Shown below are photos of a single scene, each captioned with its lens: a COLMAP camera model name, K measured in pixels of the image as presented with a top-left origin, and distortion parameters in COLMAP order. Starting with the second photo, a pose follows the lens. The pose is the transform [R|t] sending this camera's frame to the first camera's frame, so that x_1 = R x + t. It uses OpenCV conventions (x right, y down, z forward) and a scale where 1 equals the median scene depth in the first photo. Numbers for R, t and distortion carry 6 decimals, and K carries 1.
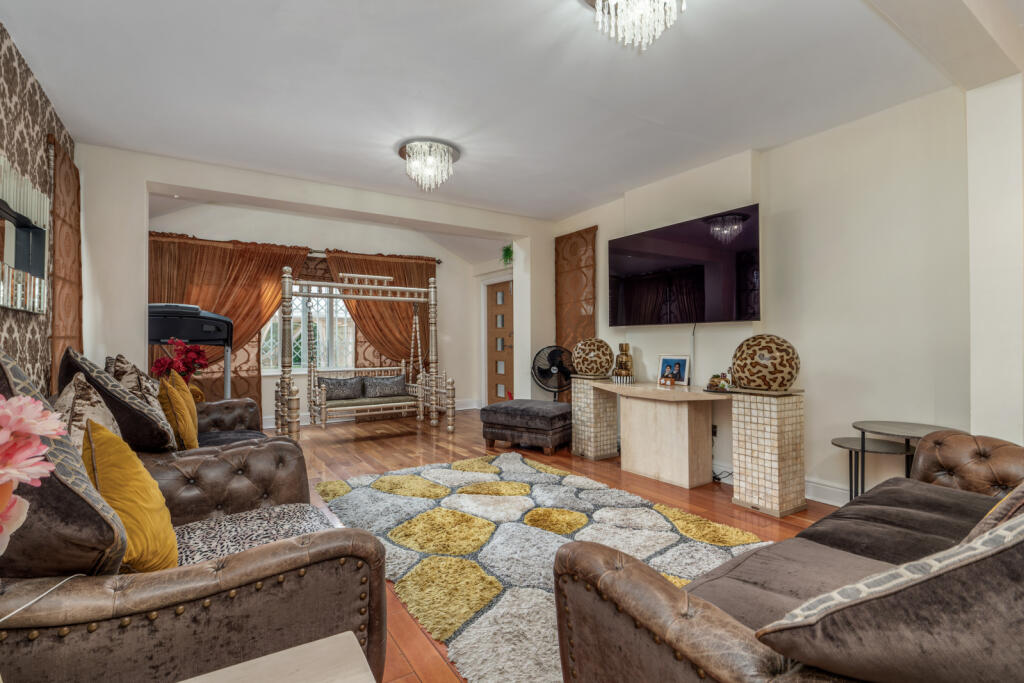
lens RADIAL K [[485.0, 0, 512.0], [0, 485.0, 341.5], [0, 0, 1]] dist [0.004181, 0.000171]
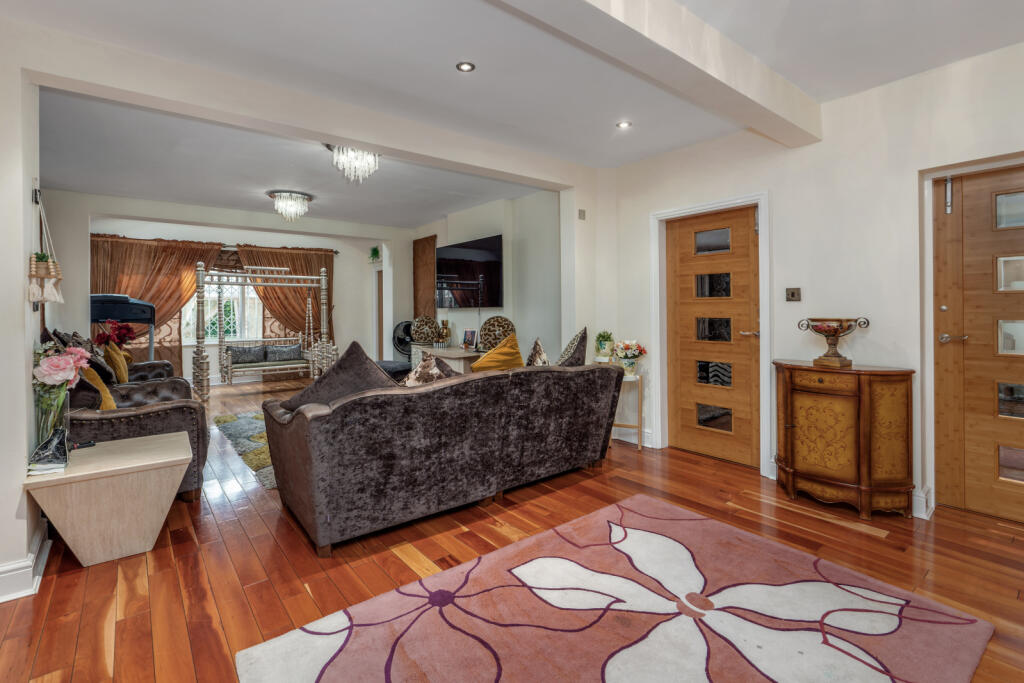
lens RADIAL K [[481.3, 0, 514.6], [0, 481.3, 312.8], [0, 0, 1]] dist [-0.000698, -0.000737]
pose [[0.994672, -0.003929, 0.103016, 0.232187], [0.003451, 0.999982, 0.004815, -0.018977], [-0.103033, -0.004434, 0.994668, -0.358626]]
